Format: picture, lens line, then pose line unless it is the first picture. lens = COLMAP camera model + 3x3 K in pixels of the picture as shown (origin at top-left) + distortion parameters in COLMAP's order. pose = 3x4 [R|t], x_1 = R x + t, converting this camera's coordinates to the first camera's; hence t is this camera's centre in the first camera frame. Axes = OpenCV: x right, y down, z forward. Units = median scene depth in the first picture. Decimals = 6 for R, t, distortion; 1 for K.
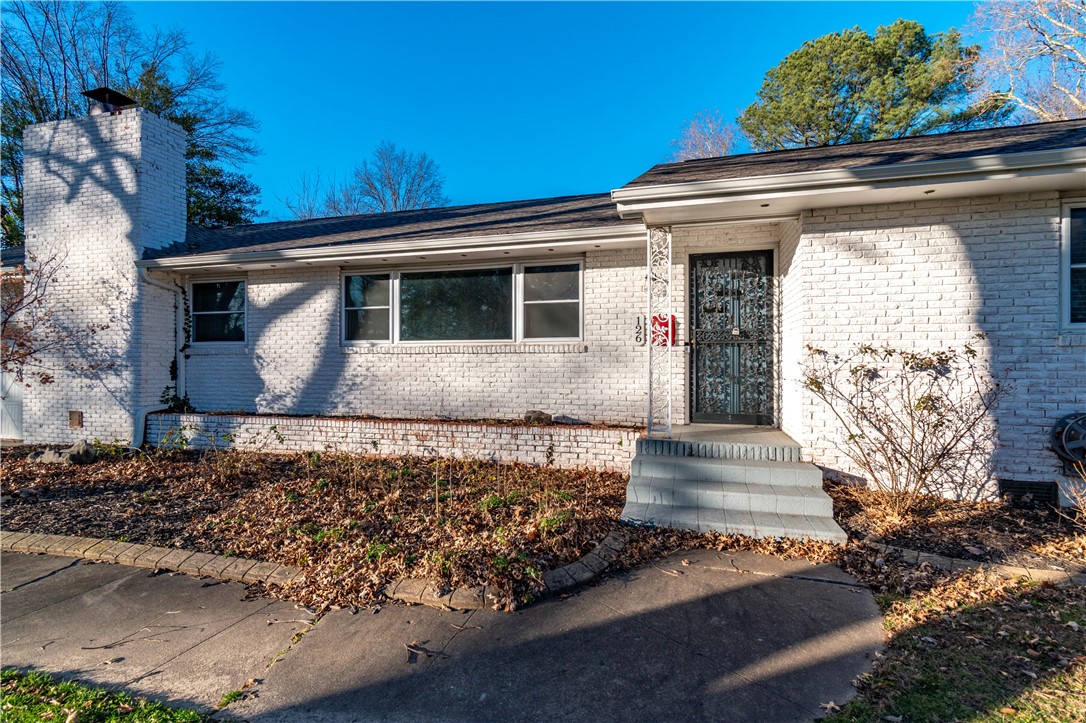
lens RADIAL K [[526.8, 0, 545.1], [0, 526.8, 357.7], [0, 0, 1]] dist [0.010276, -0.001452]
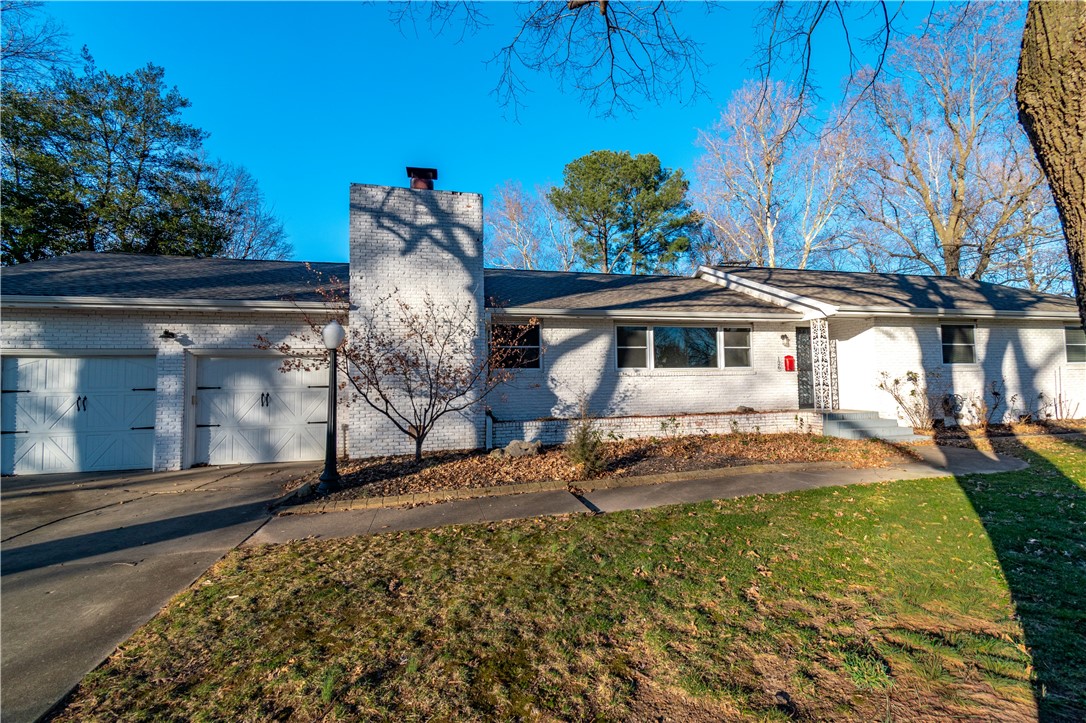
lens RADIAL K [[490.3, 0, 534.1], [0, 490.3, 357.9], [0, 0, 1]] dist [0.005660, 0.000429]
pose [[0.868888, 0.011481, 0.494875, -1.298151], [0.009989, 0.999121, -0.040717, -0.006018], [-0.494907, 0.040322, 0.868010, -0.133258]]
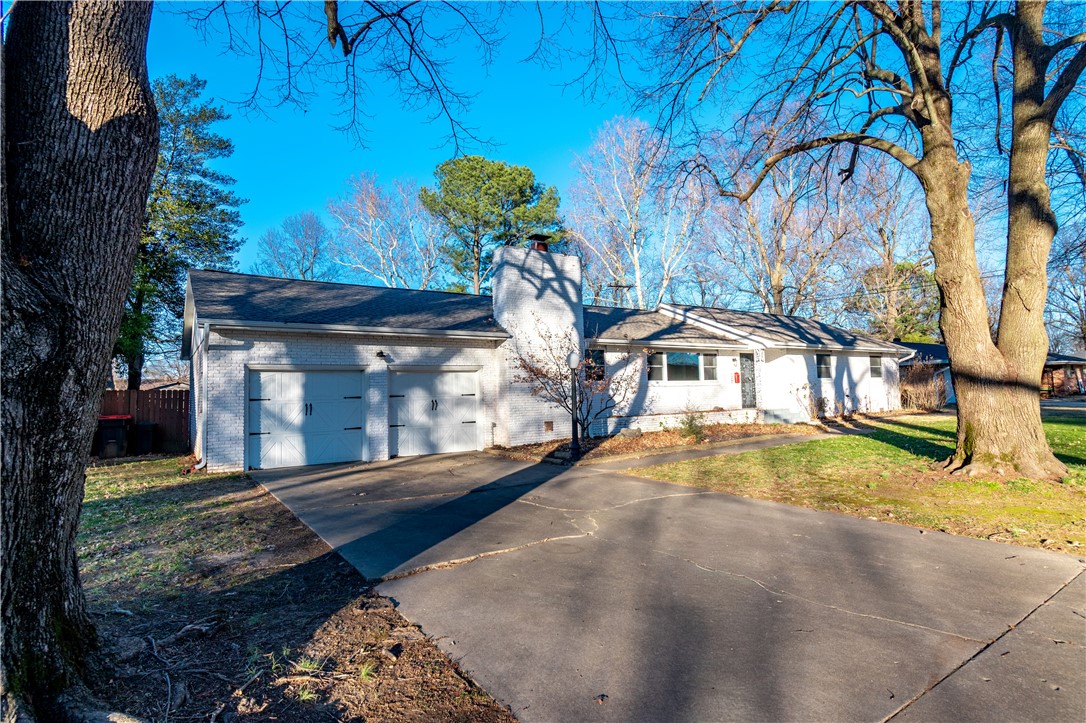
lens RADIAL K [[575.5, 0, 545.1], [0, 575.5, 353.7], [0, 0, 1]] dist [0.024178, 0.000099]
pose [[0.626918, 0.039987, 0.778059, -2.516323], [0.018883, 0.997609, -0.066485, 0.006330], [-0.778857, 0.056373, 0.624663, -0.181718]]
